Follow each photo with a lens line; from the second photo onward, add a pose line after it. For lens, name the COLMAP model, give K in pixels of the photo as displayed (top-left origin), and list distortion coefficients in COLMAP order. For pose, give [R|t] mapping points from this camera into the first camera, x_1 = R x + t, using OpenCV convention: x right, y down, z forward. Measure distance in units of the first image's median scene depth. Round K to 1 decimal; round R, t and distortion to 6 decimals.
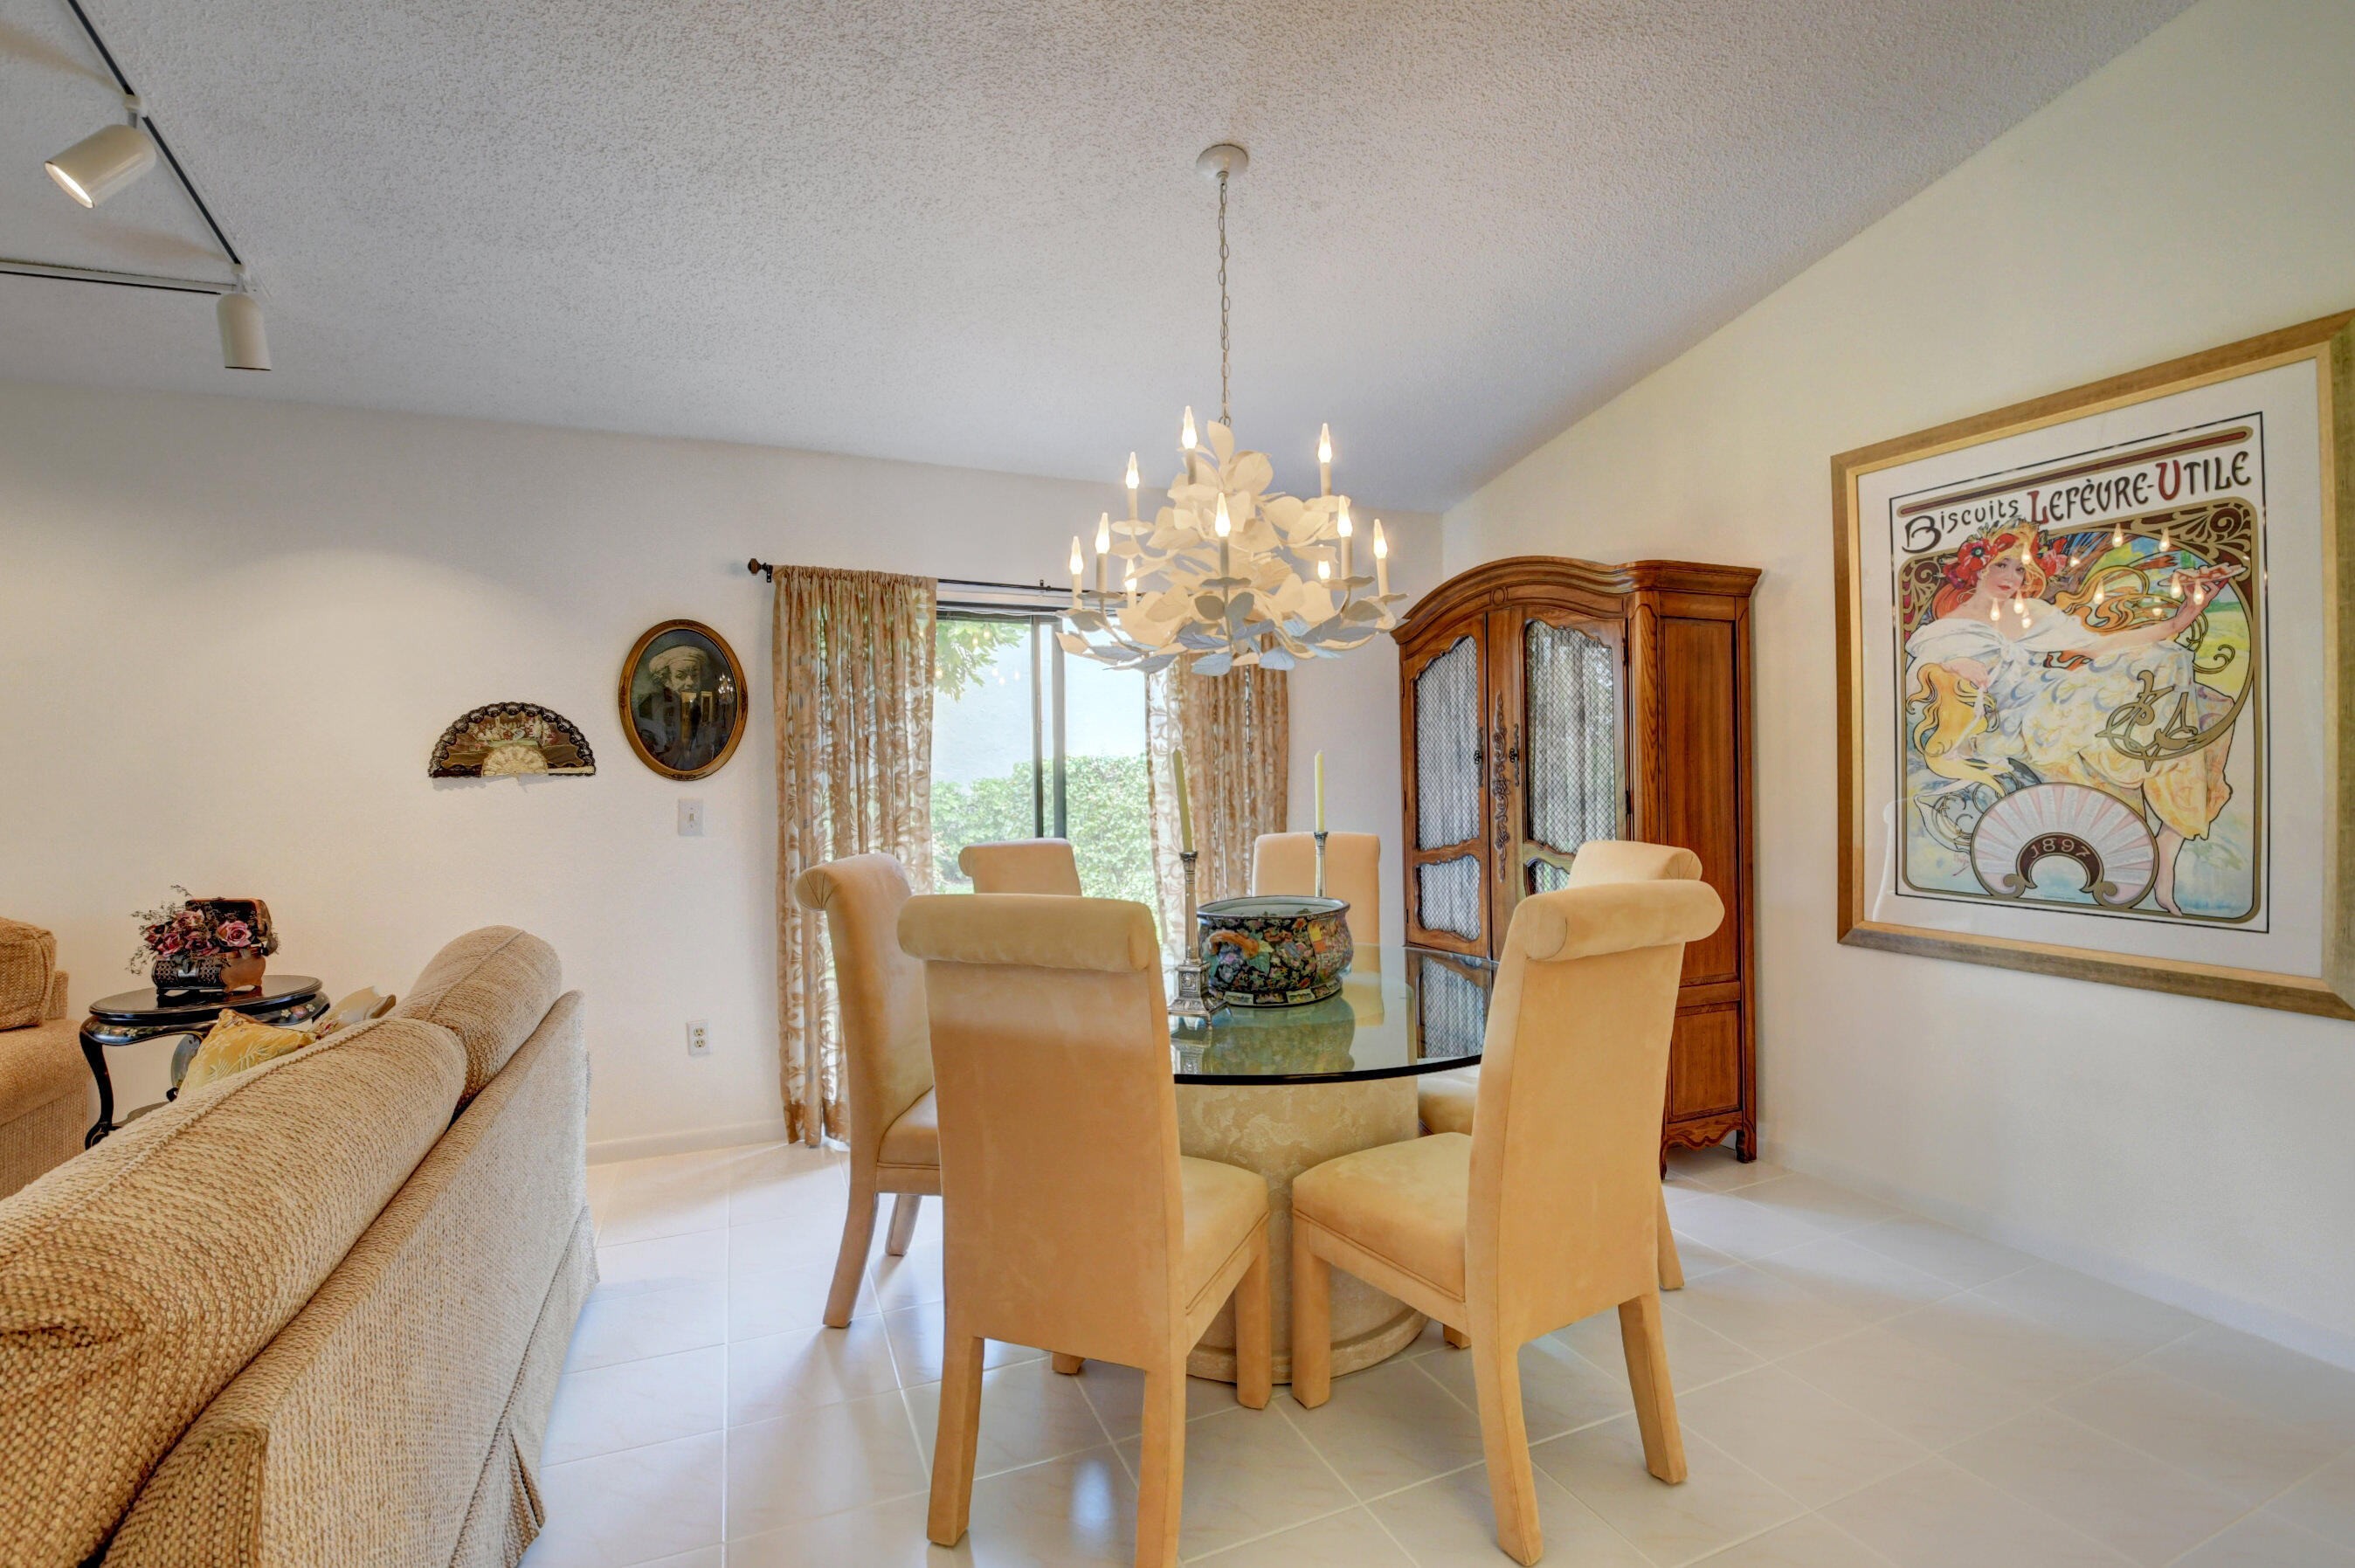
lens RADIAL K [[1031.3, 0, 1177.5], [0, 1031.3, 784.0], [0, 0, 1]] dist [0.016143, -0.026218]
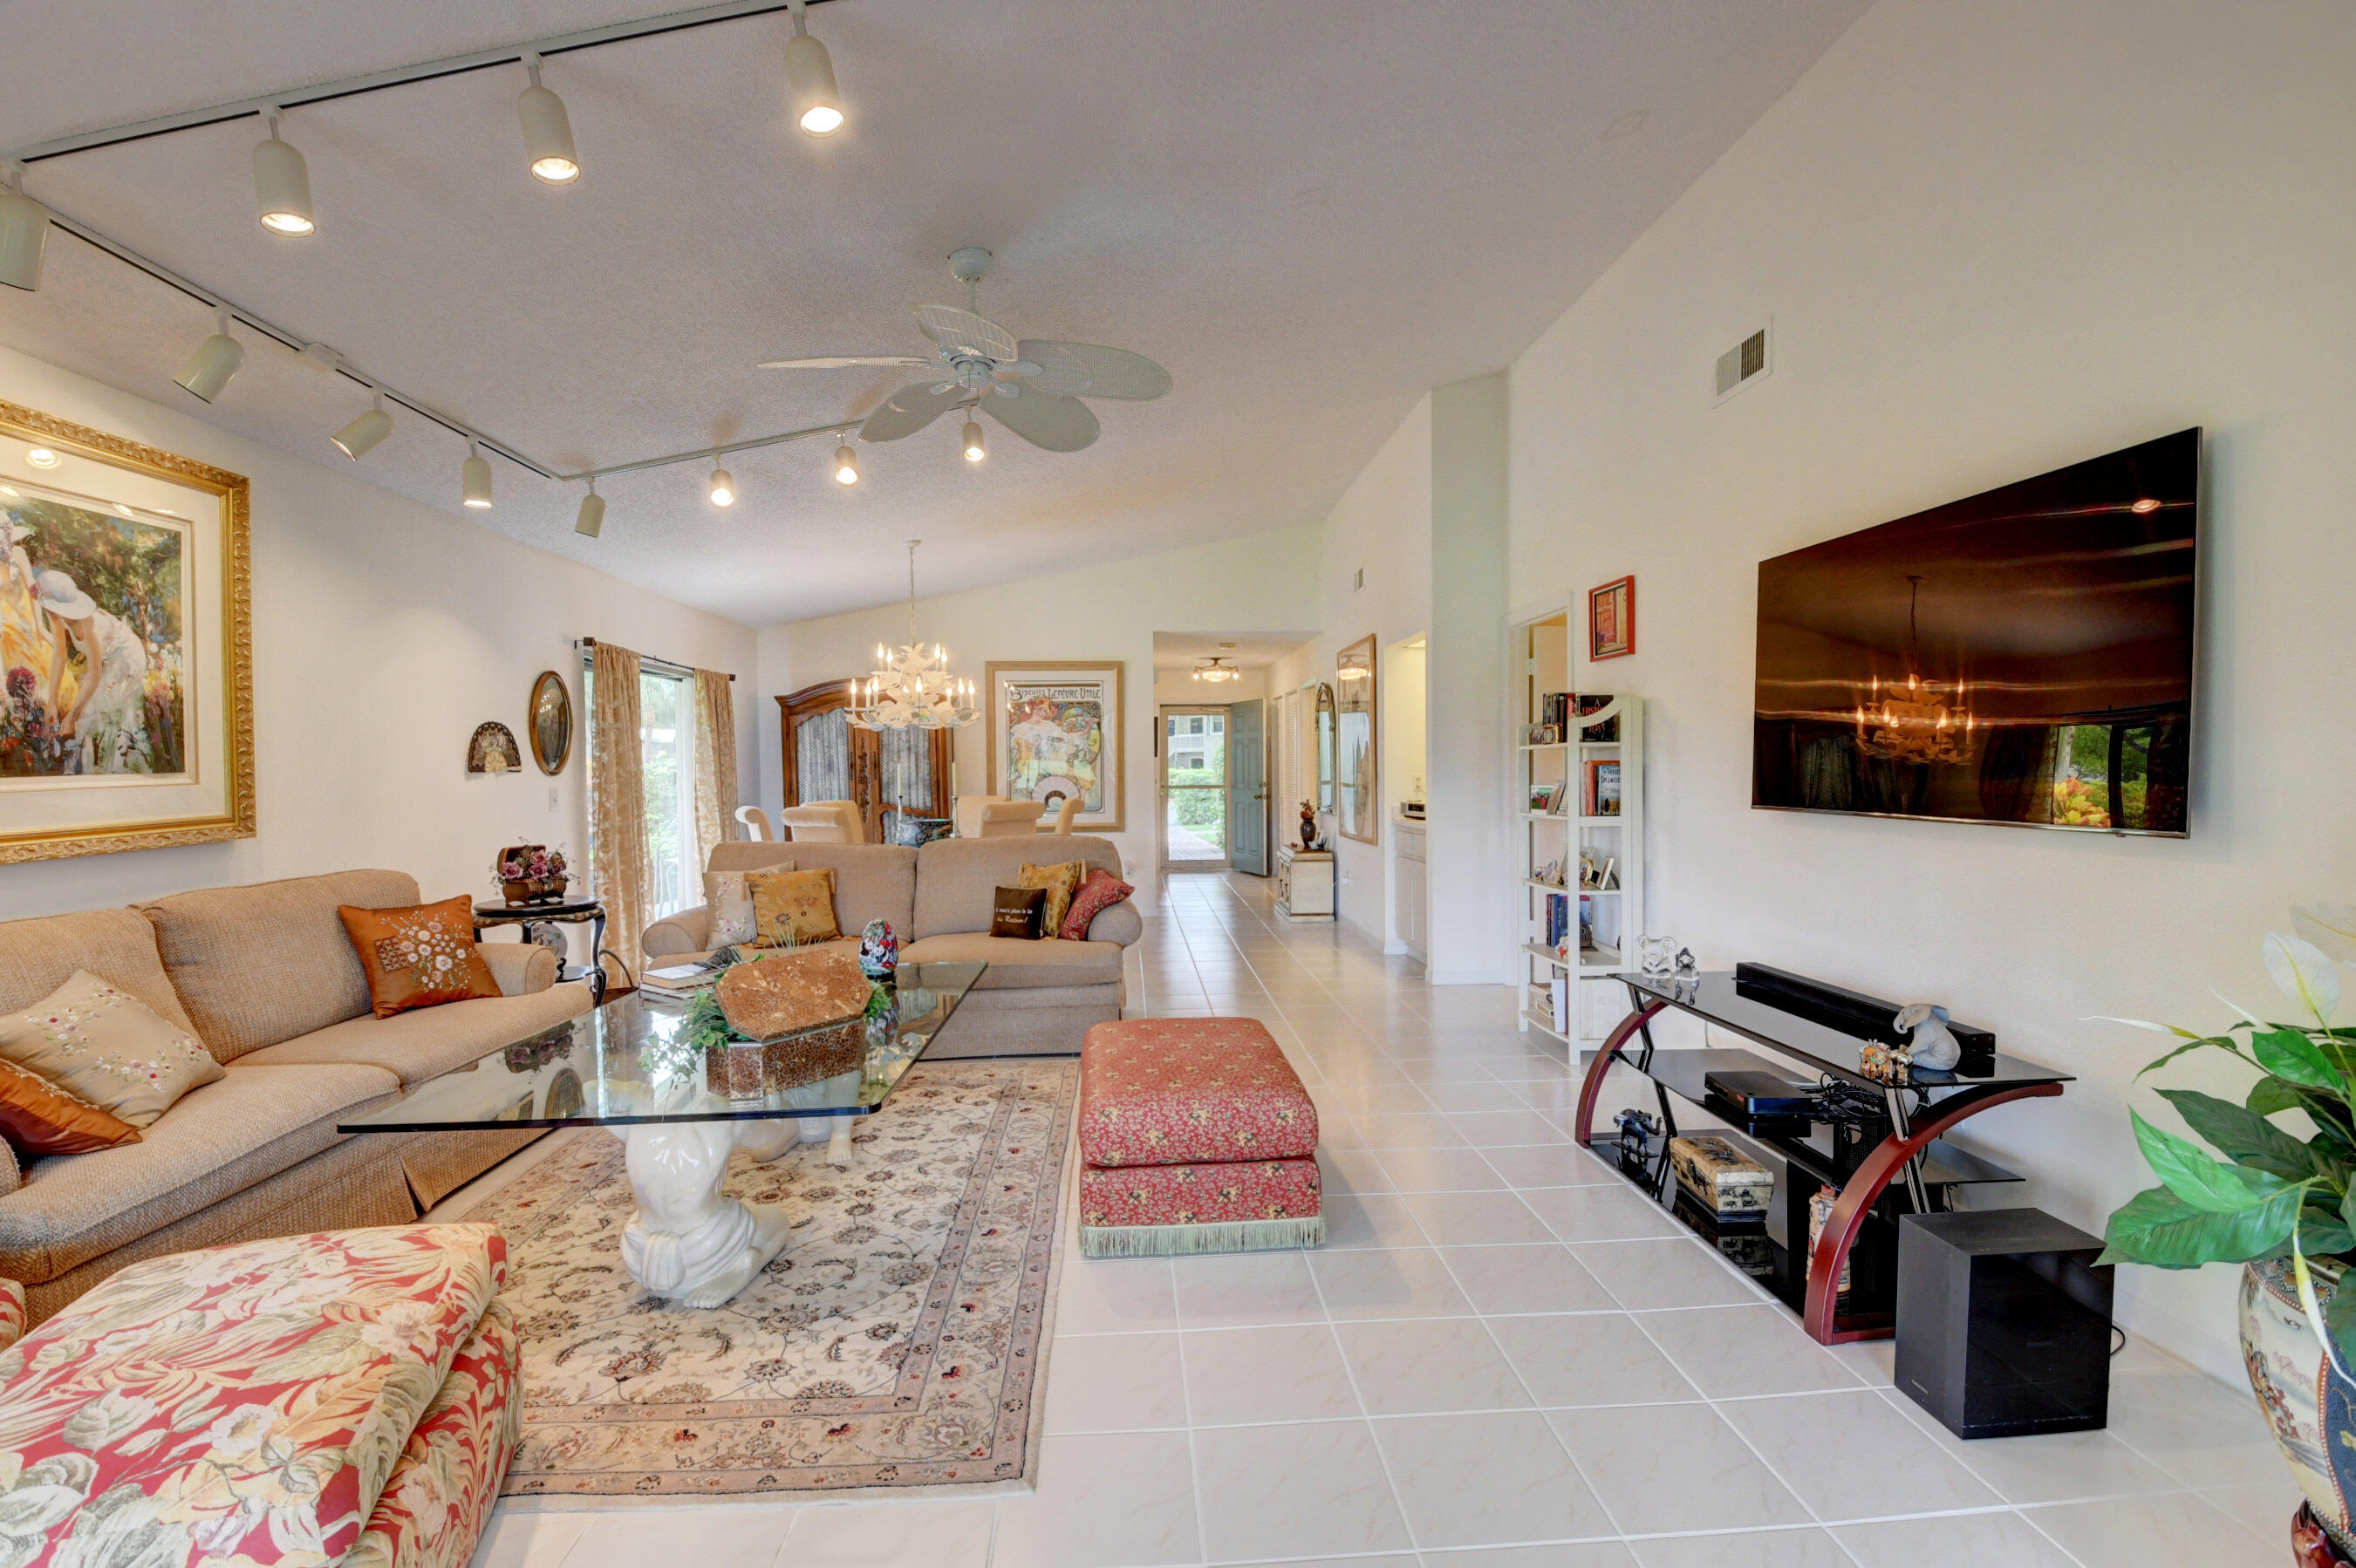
lens RADIAL K [[1026.5, 0, 1178.2], [0, 1026.5, 789.3], [0, 0, 1]] dist [0.016487, -0.032839]
pose [[0.330680, -0.010805, 0.943681, -1.968921], [0.019635, 0.999797, 0.004567, 0.033888], [-0.943539, 0.017019, 0.330825, -0.457040]]
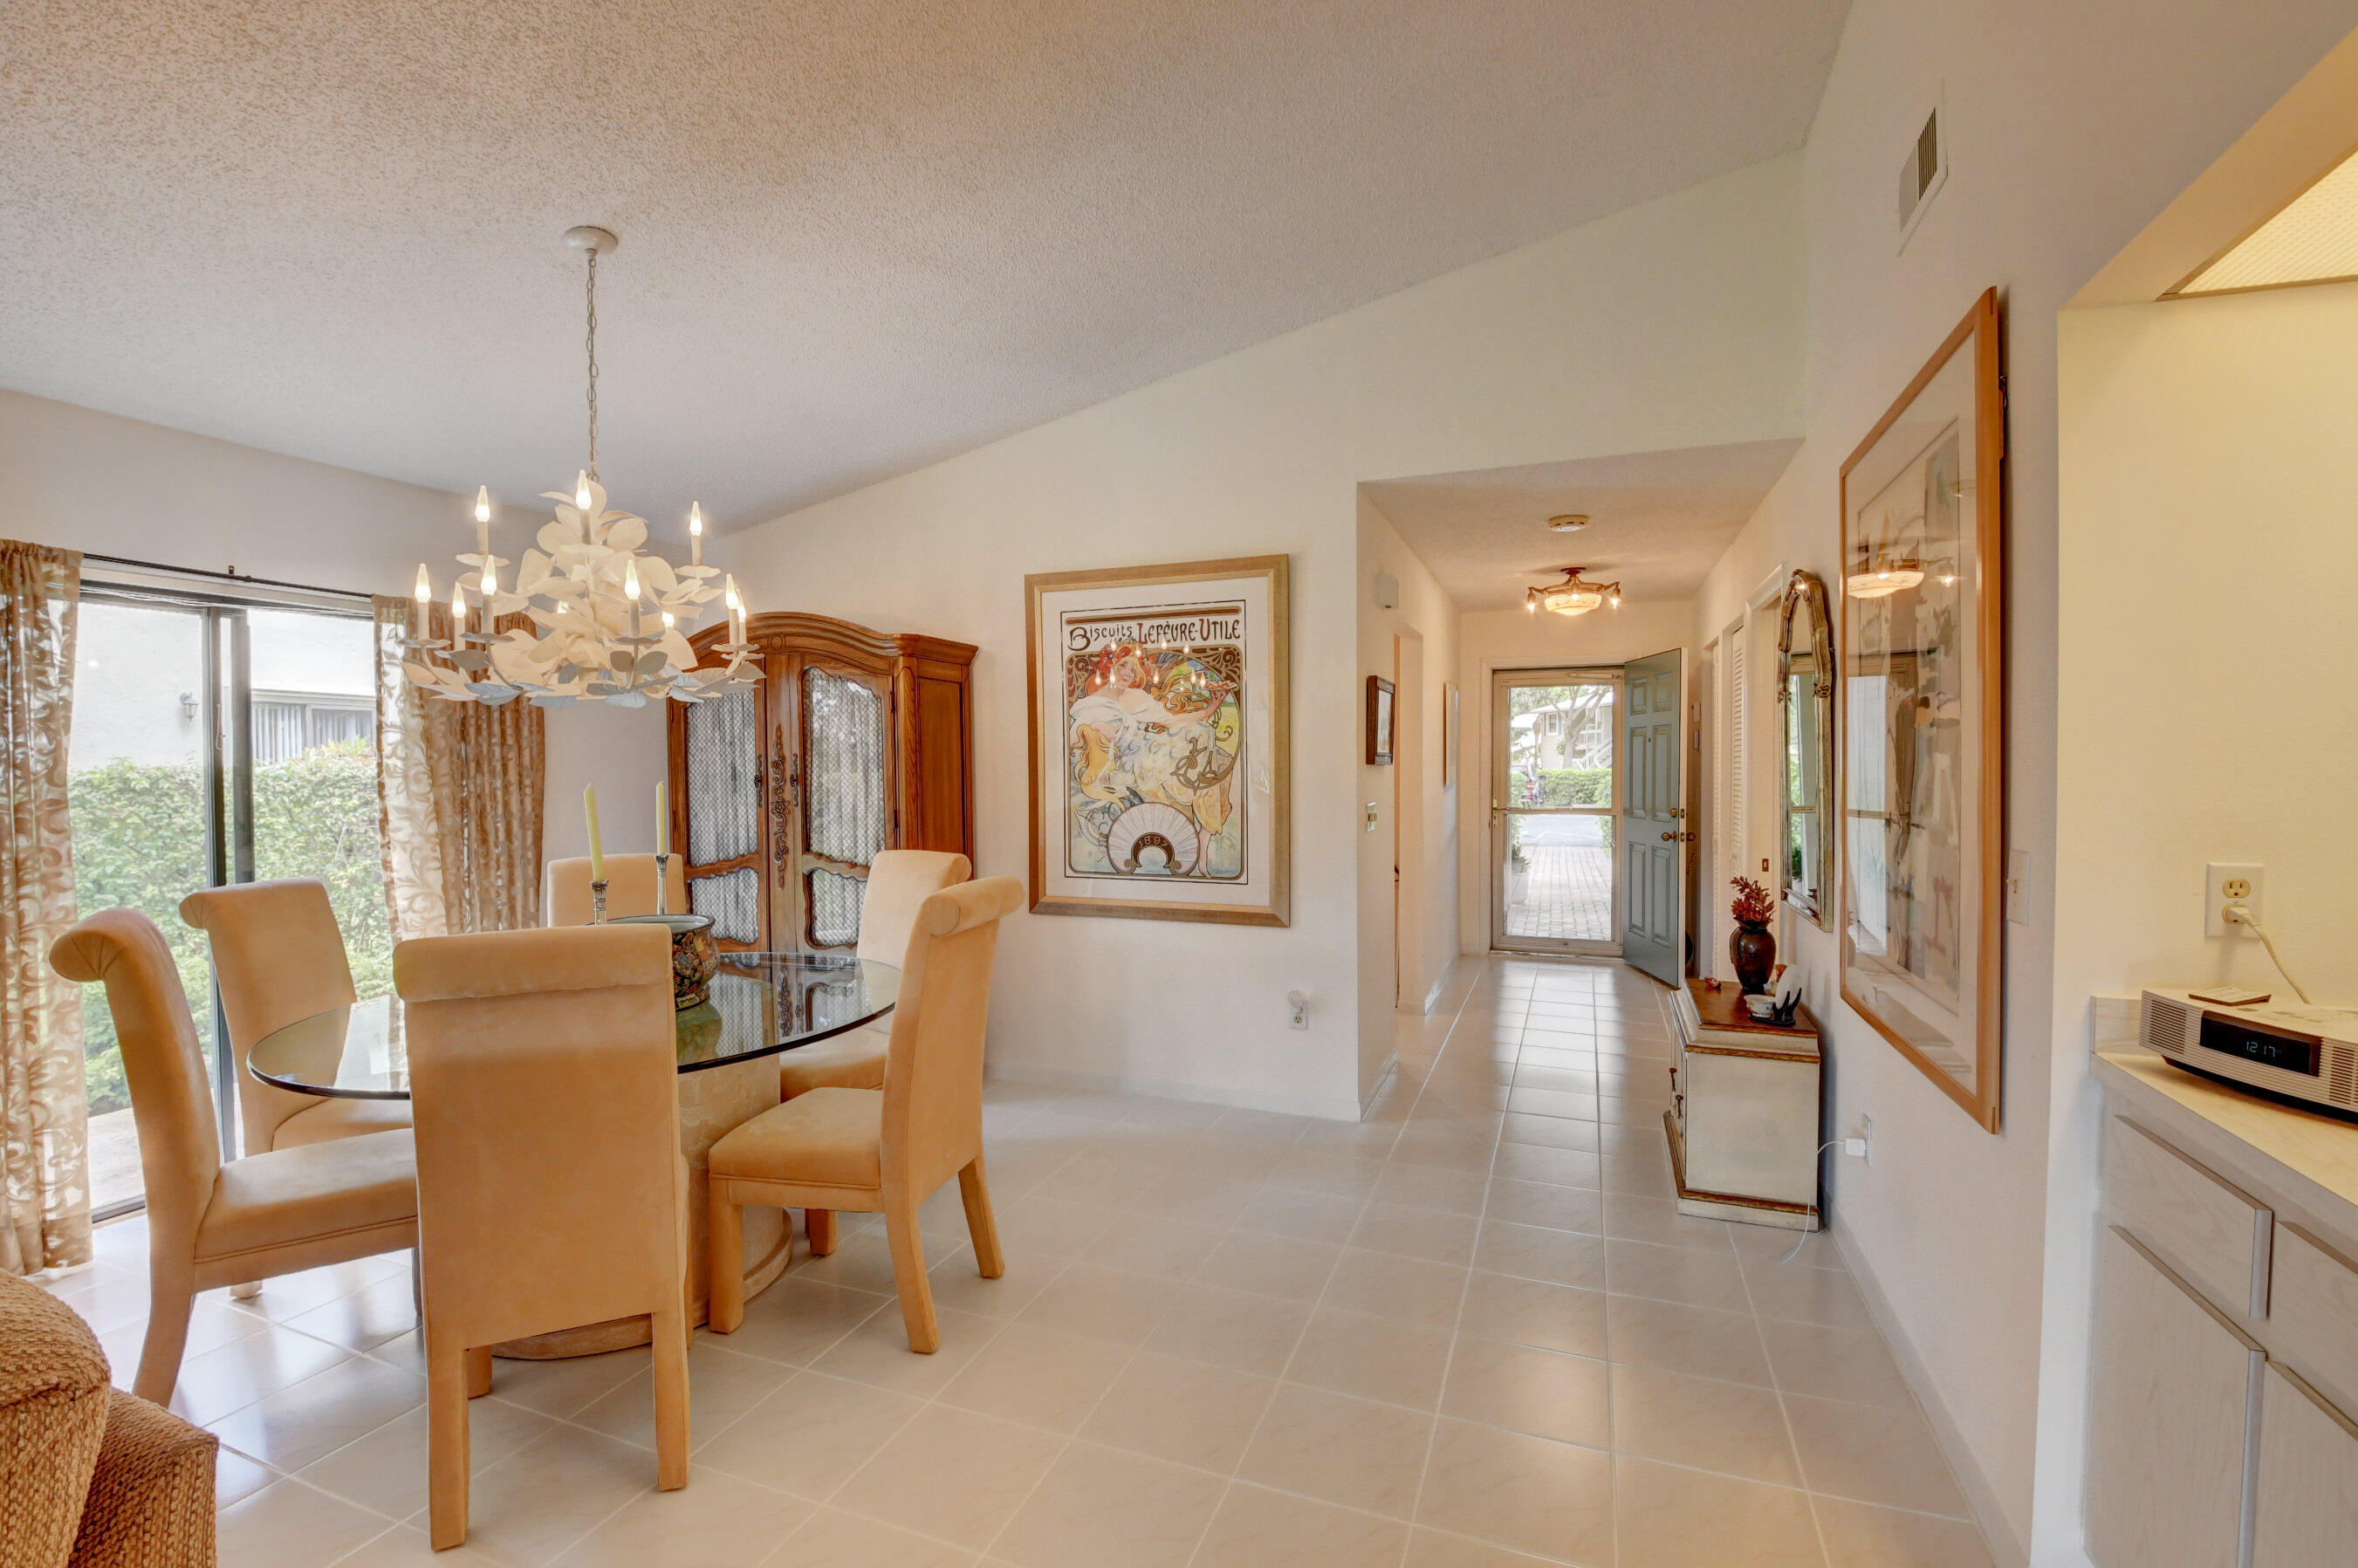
lens RADIAL K [[1034.0, 0, 1167.2], [0, 1034.0, 775.3], [0, 0, 1]] dist [-0.040546, -0.000433]
pose [[0.698171, 0.001041, 0.715930, -0.272453], [0.007112, 0.999940, -0.008390, -0.026425], [-0.715896, 0.010949, 0.698121, -0.151134]]
